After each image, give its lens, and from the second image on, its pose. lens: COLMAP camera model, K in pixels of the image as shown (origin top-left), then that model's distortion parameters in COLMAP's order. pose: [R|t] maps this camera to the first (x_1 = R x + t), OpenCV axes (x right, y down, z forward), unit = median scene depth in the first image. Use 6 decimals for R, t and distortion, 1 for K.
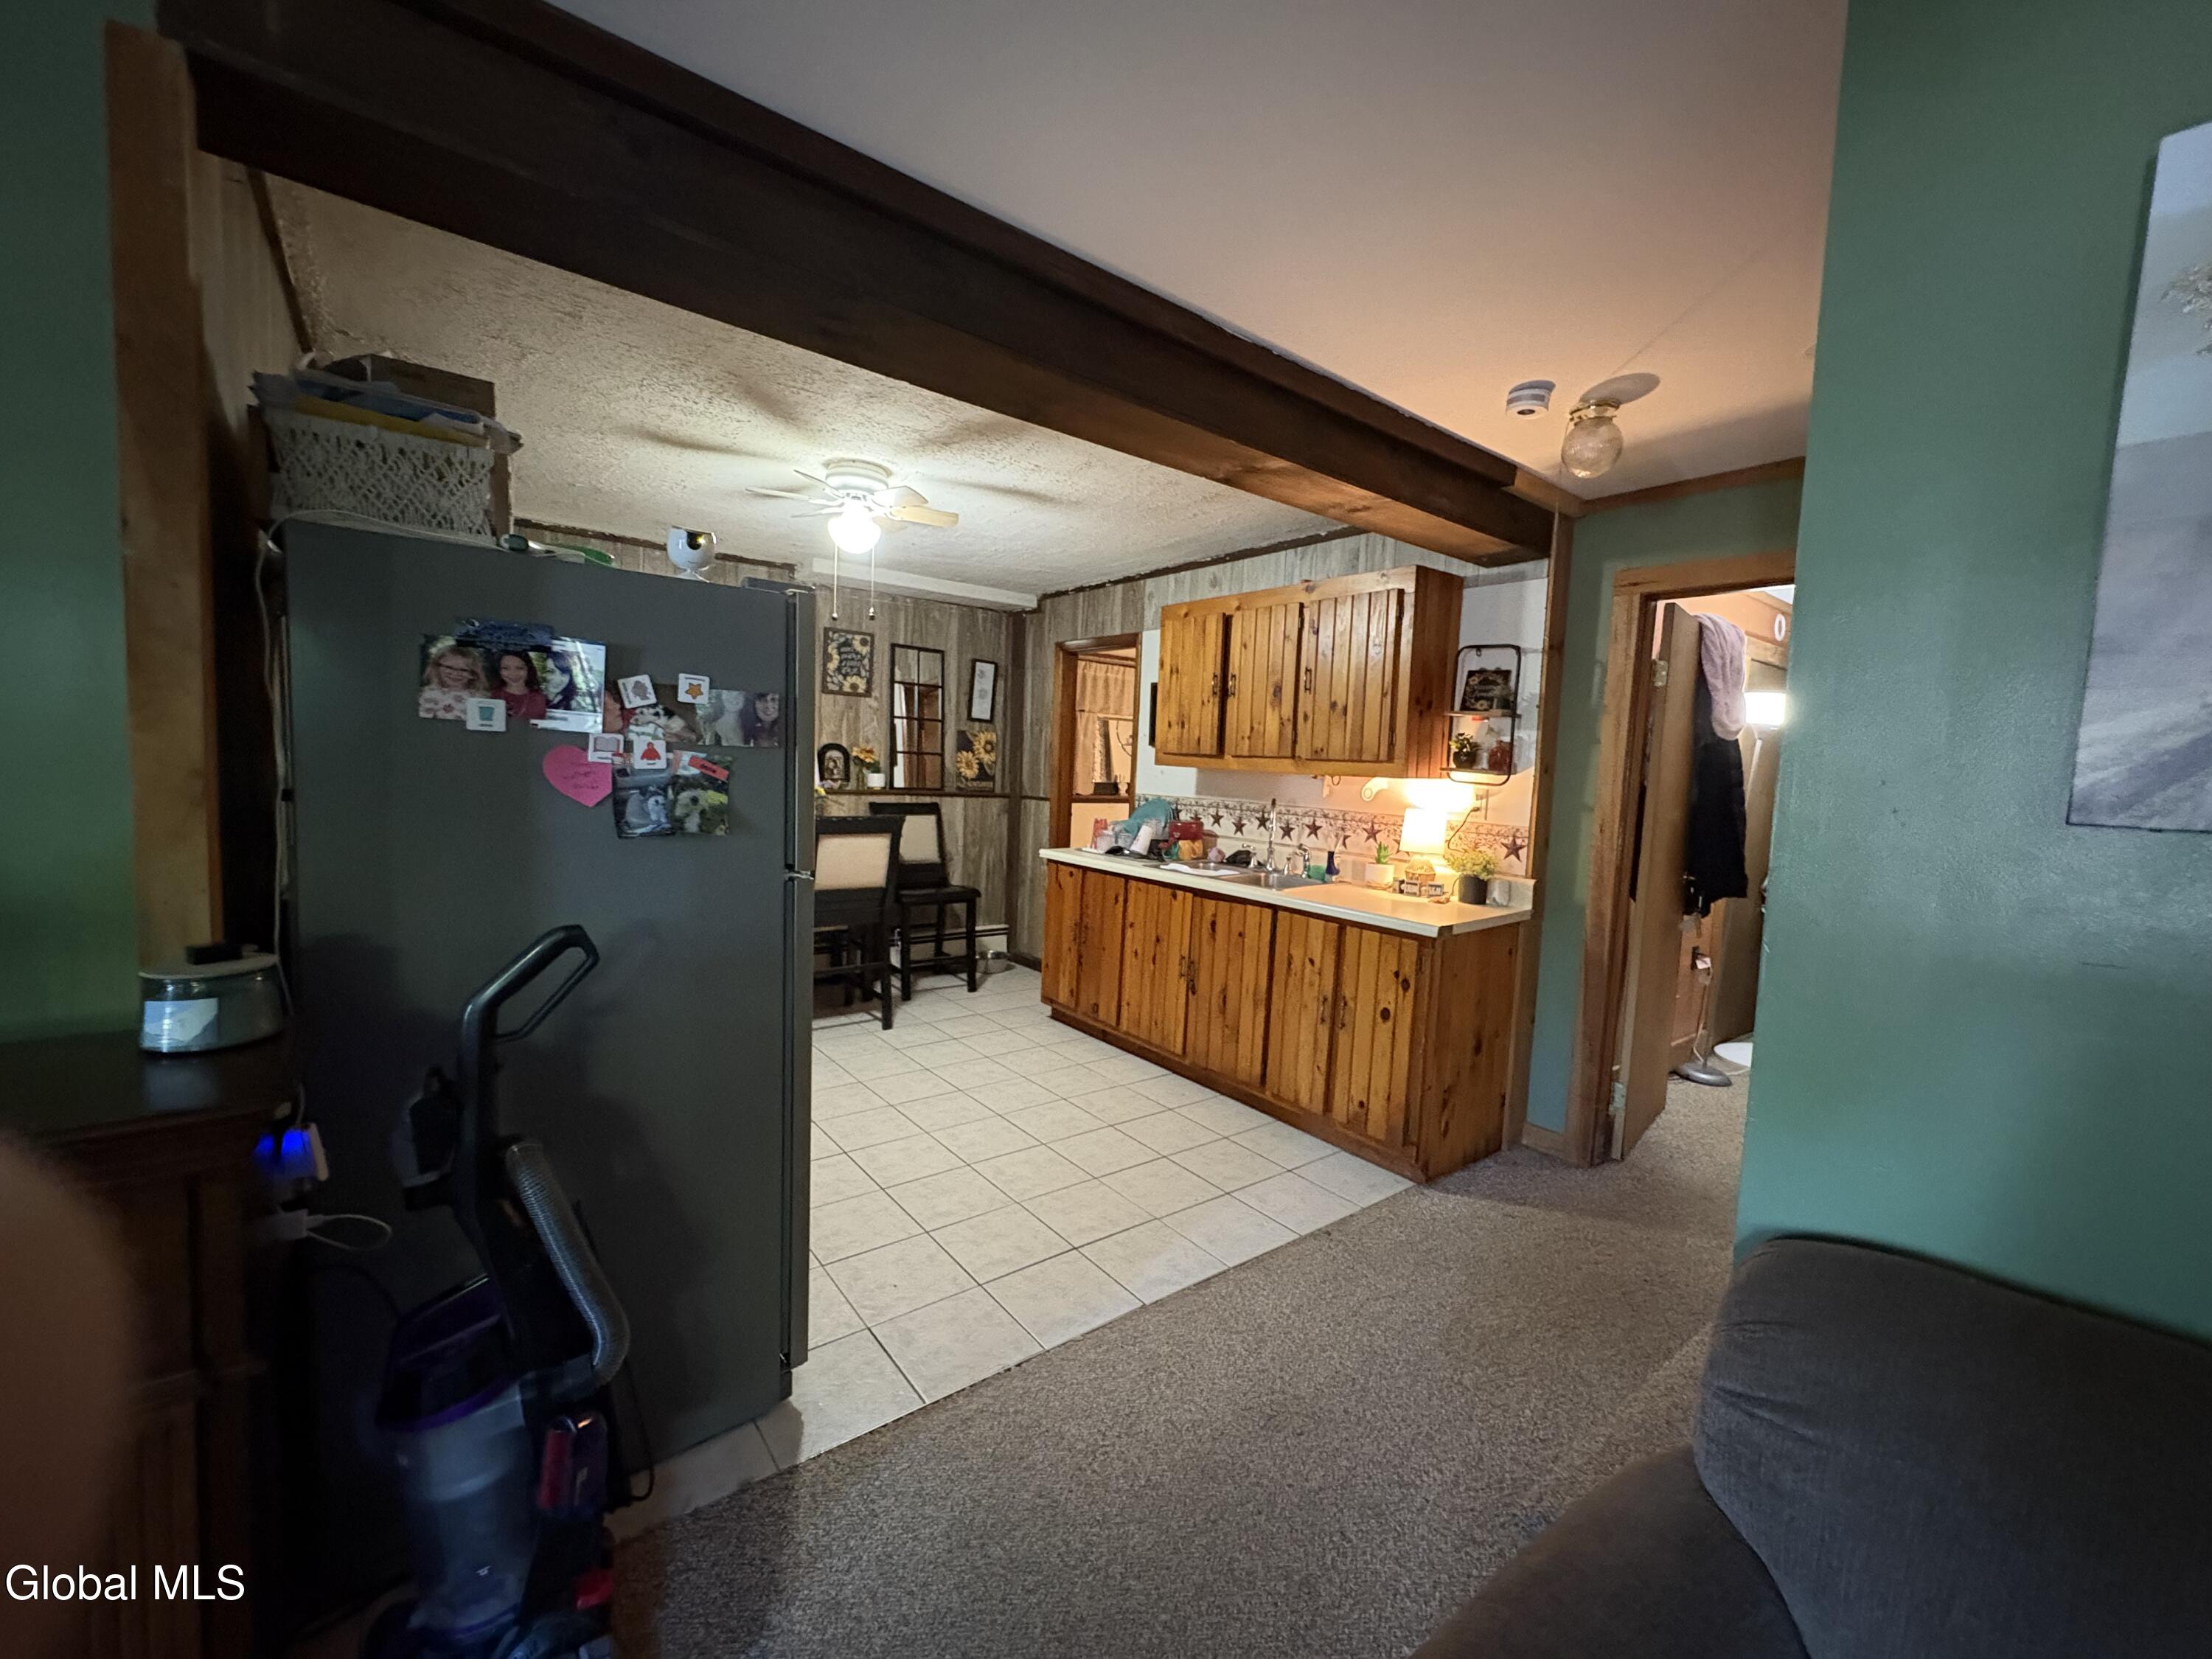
lens RADIAL K [[876.2, 0, 1094.6], [0, 876.2, 833.2], [0, 0, 1]] dist [-0.001424, 0.000498]
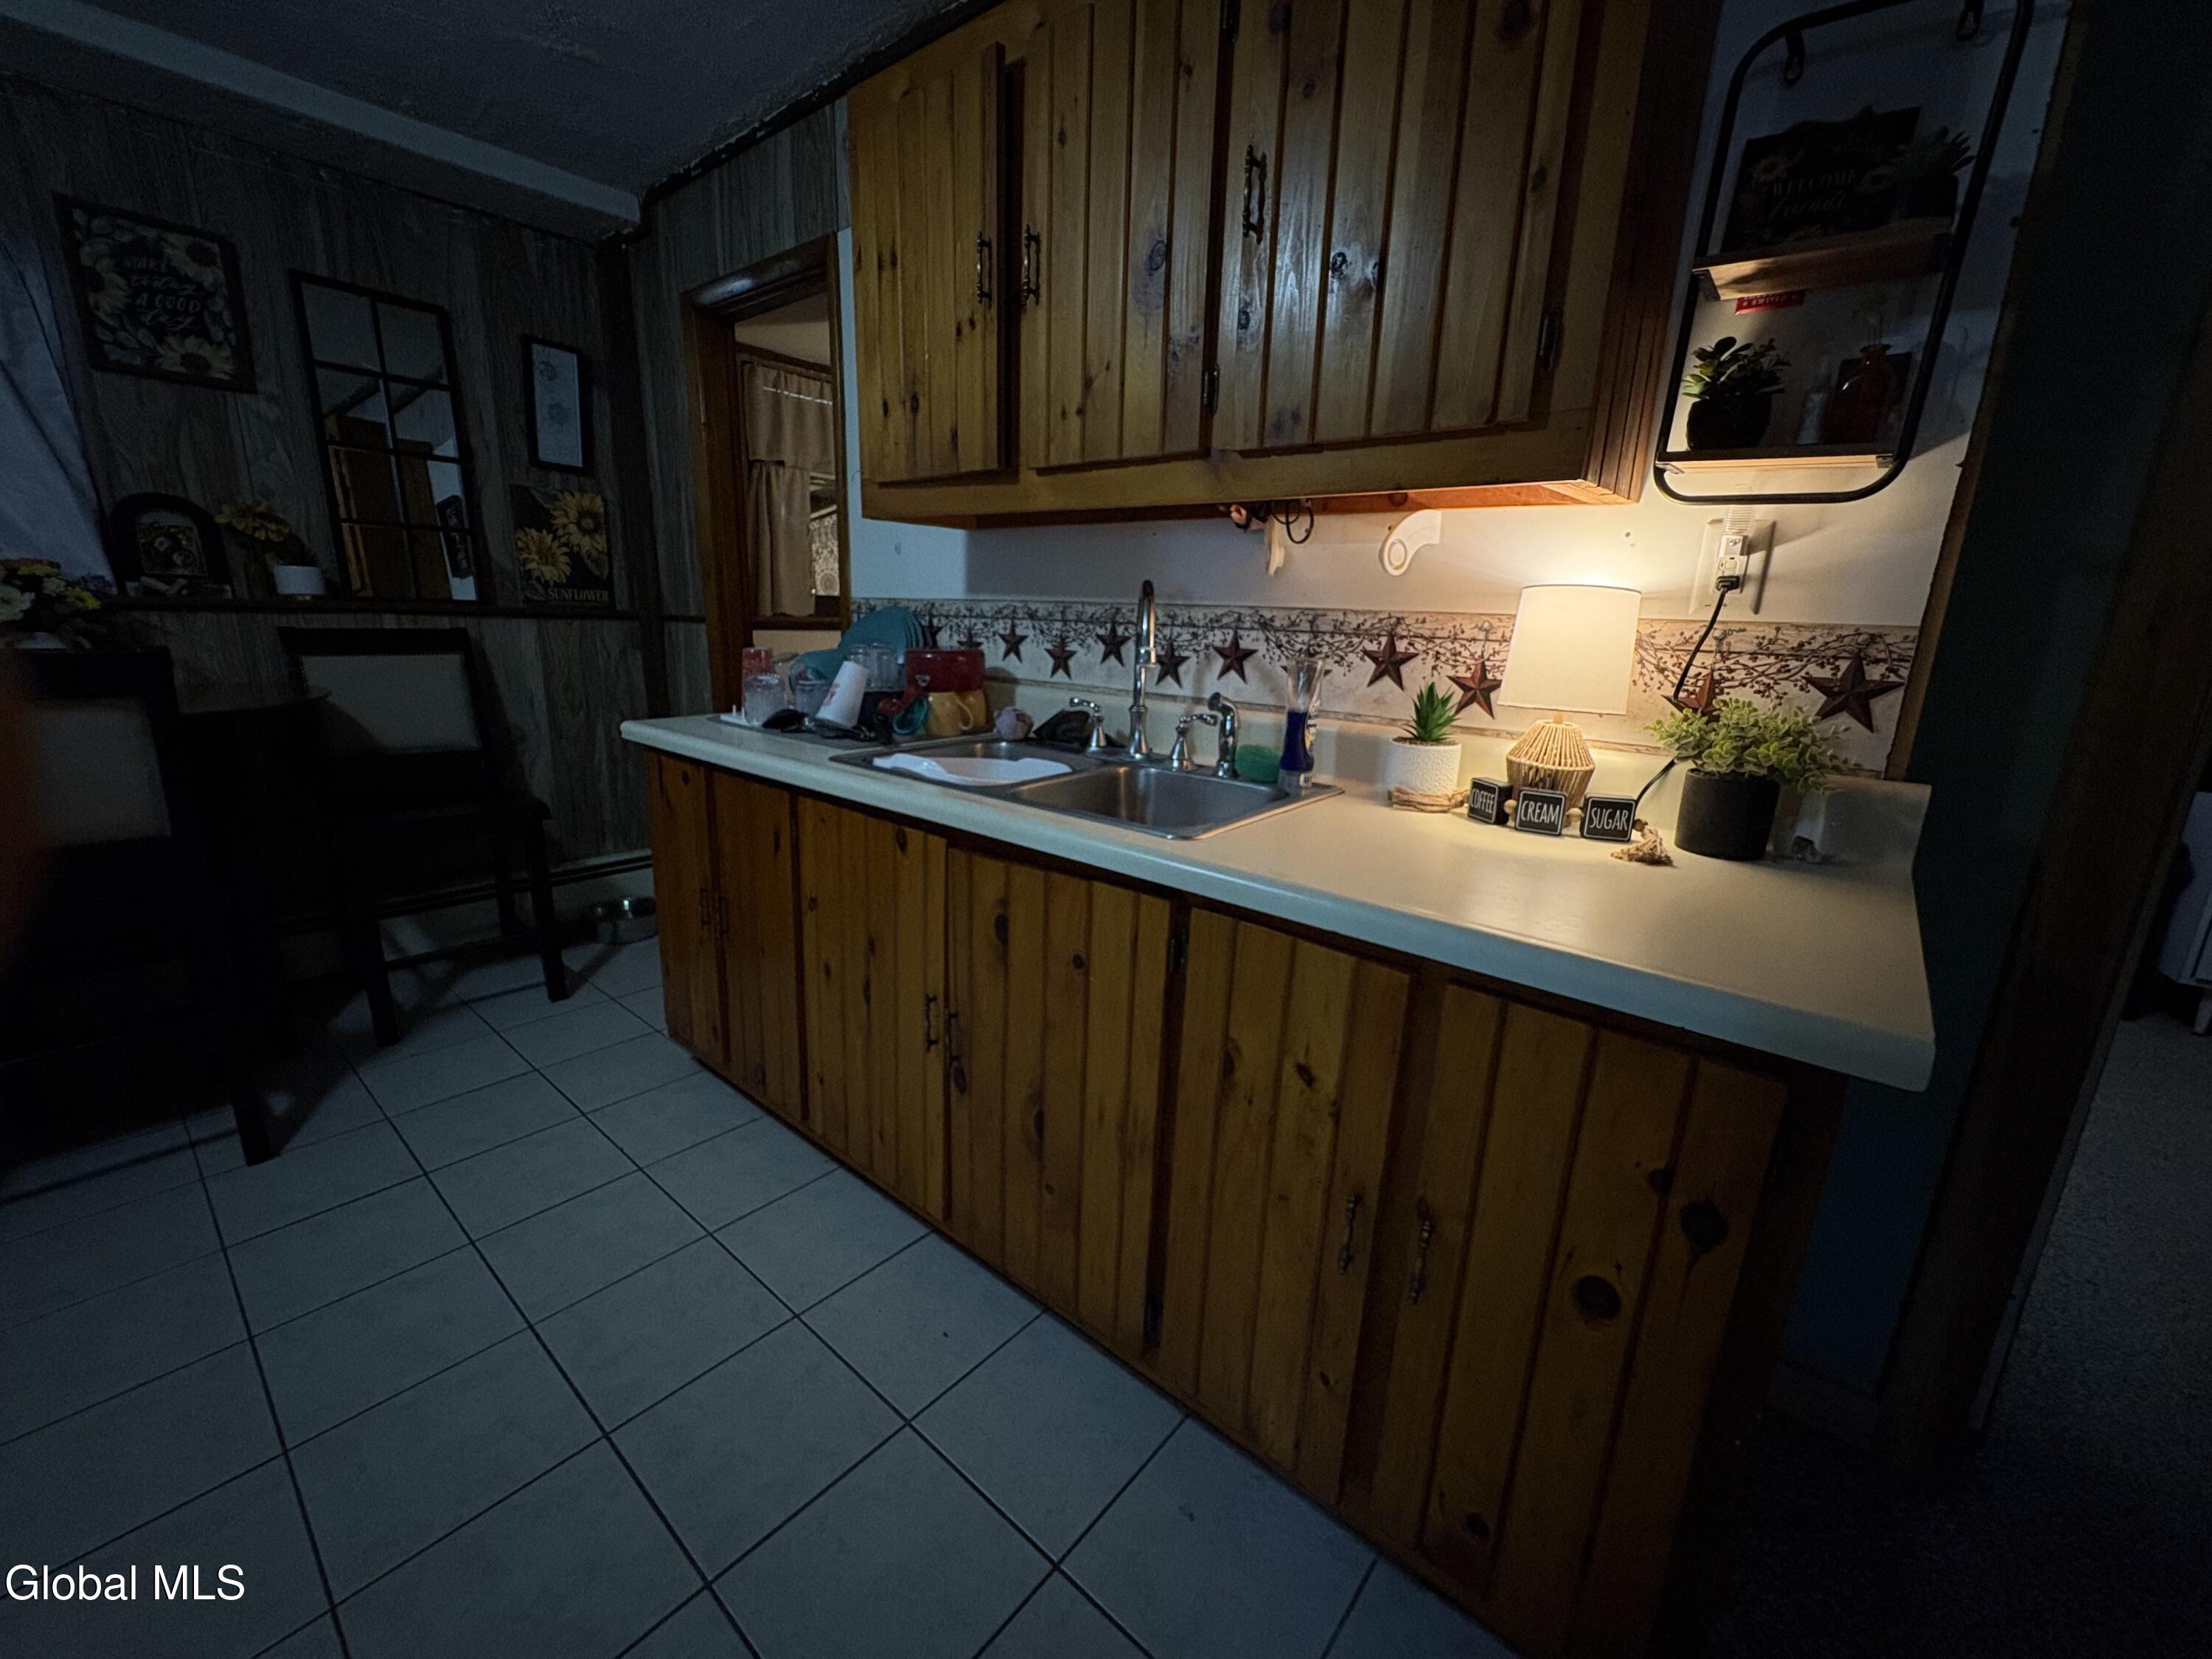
lens RADIAL K [[876.2, 0, 1105.1], [0, 876.2, 817.7], [0, 0, 1]] dist [-0.001424, 0.000498]
pose [[0.976284, -0.059958, 0.208025, 0.104721], [0.026573, 0.986806, 0.159711, 0.002620], [-0.214857, -0.150395, 0.964996, 0.649900]]
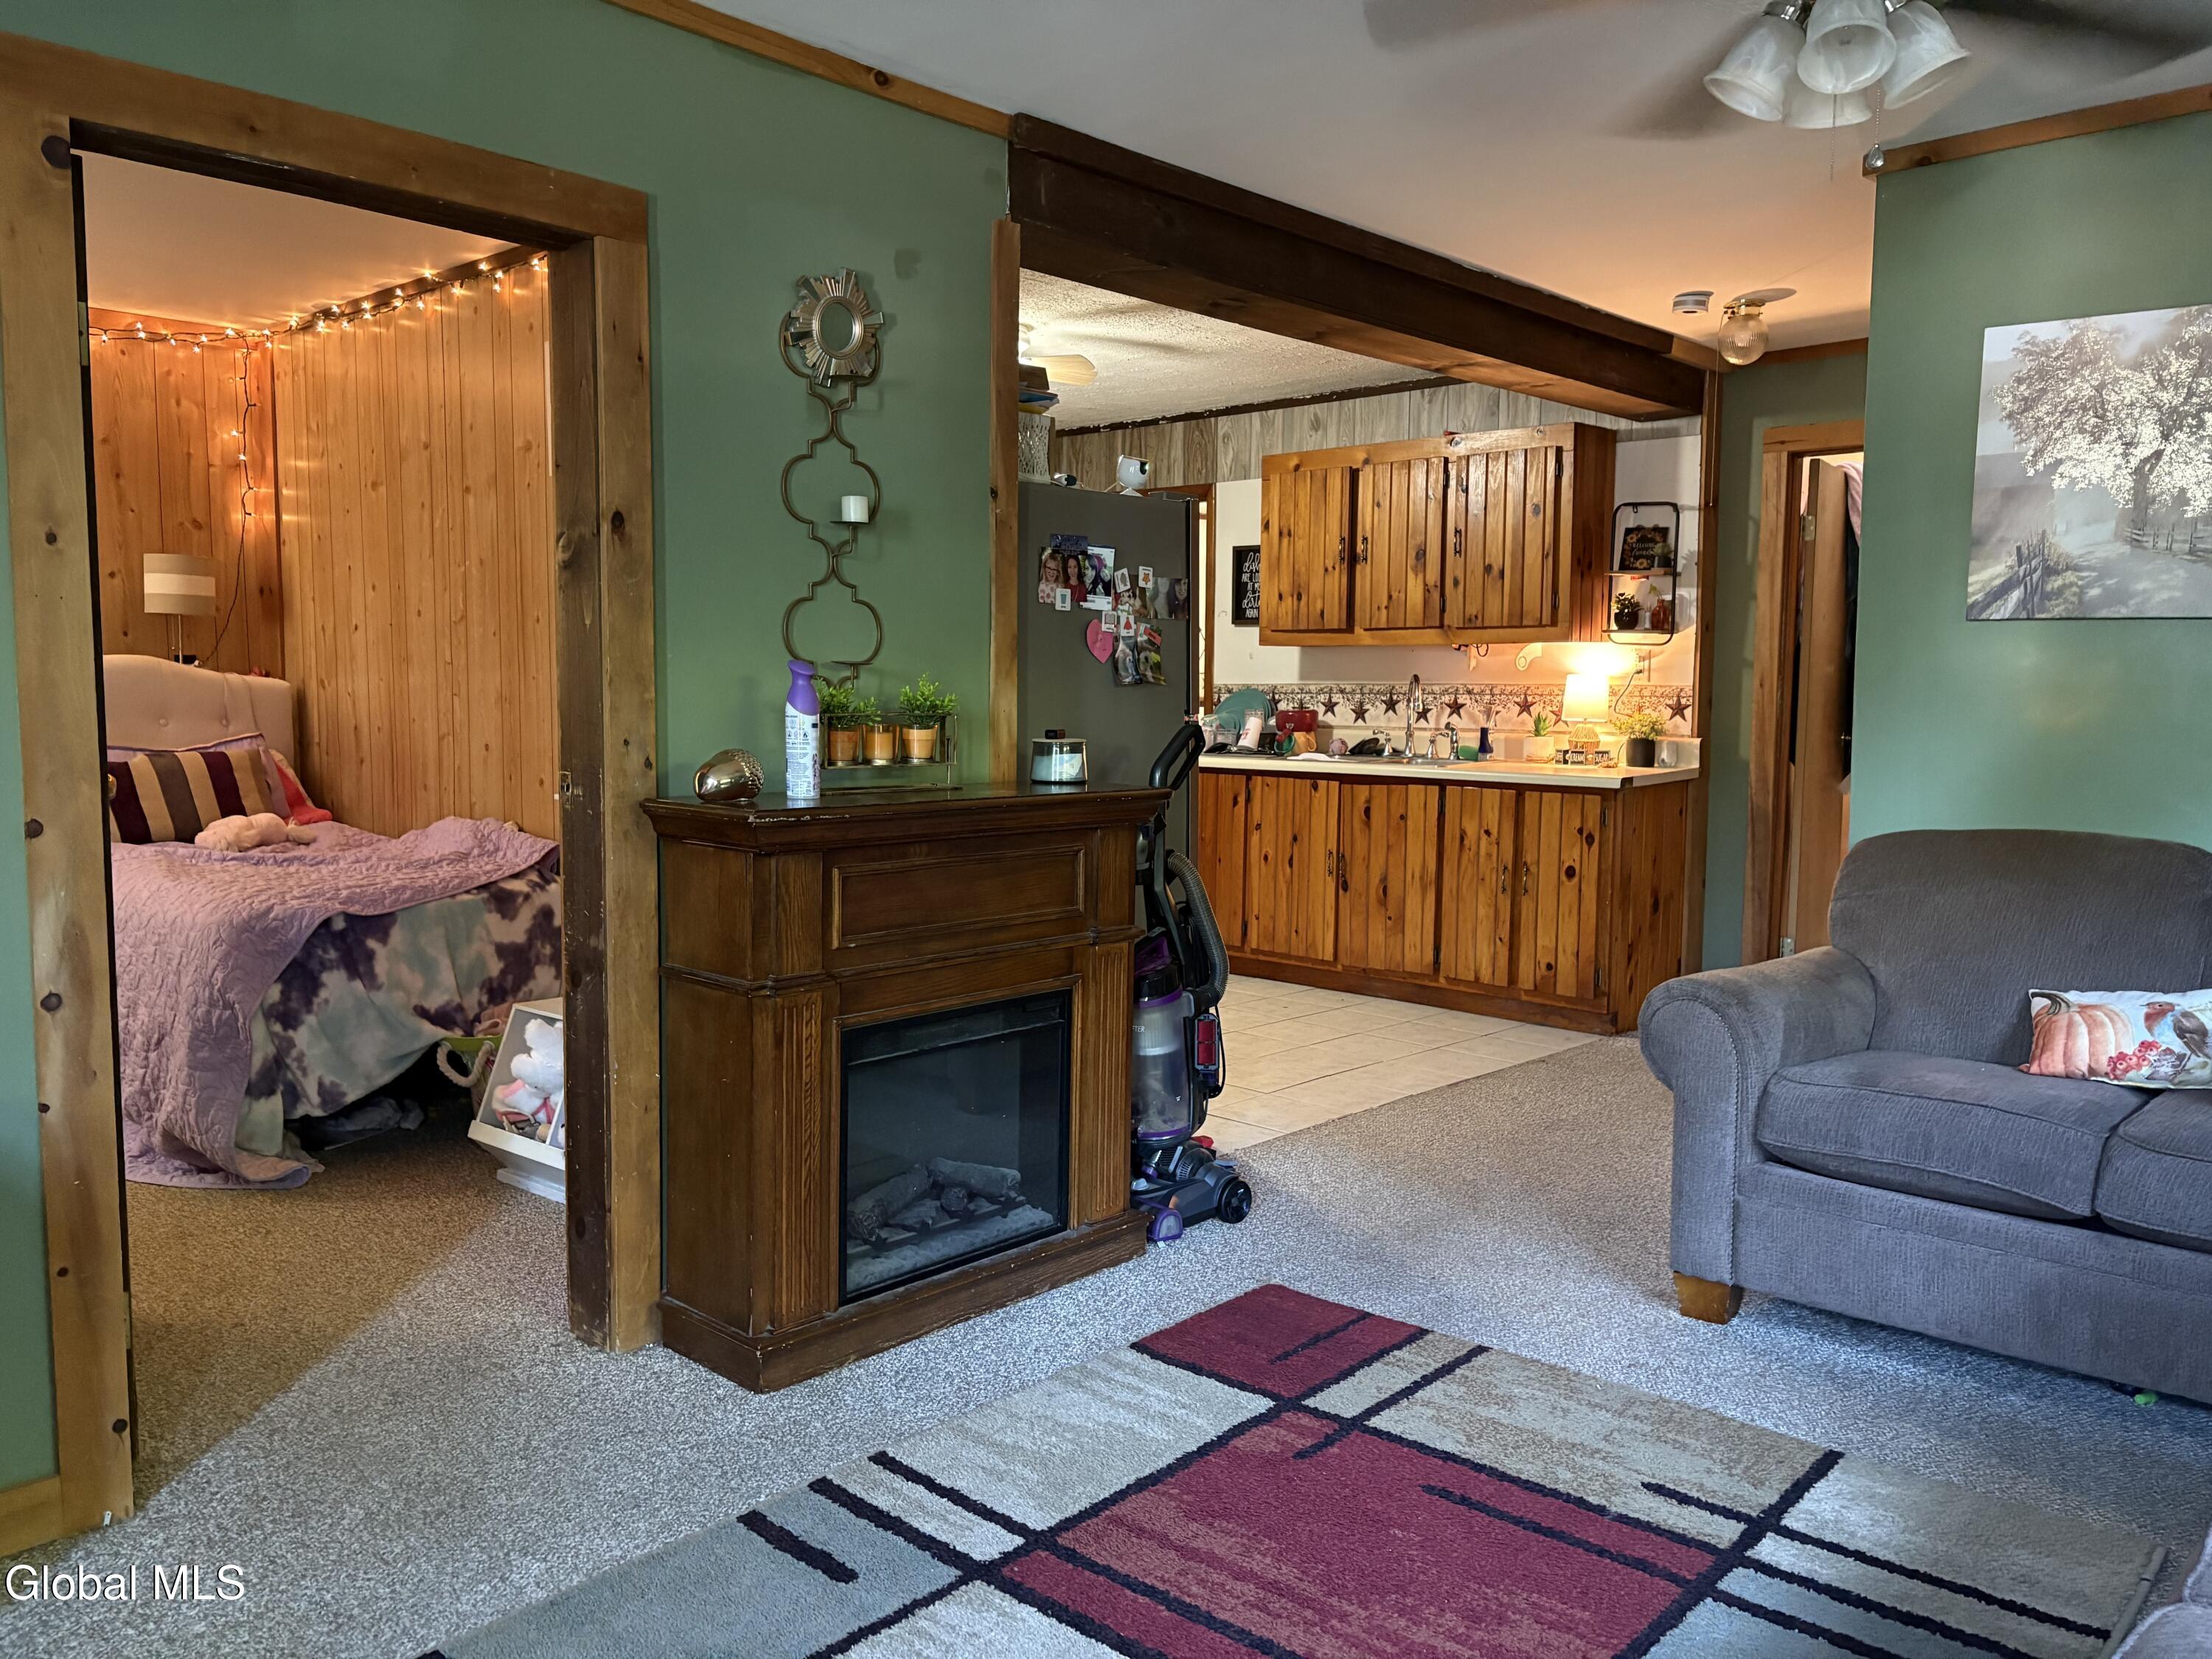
lens RADIAL K [[1694.4, 0, 1060.9], [0, 1694.4, 842.7], [0, 0, 1]] dist [0.042865, -0.043480]
pose [[0.988066, -0.052853, 0.144680, -0.445217], [0.050381, 0.998516, 0.020697, 0.084272], [-0.145559, -0.013161, 0.989262, -0.719768]]
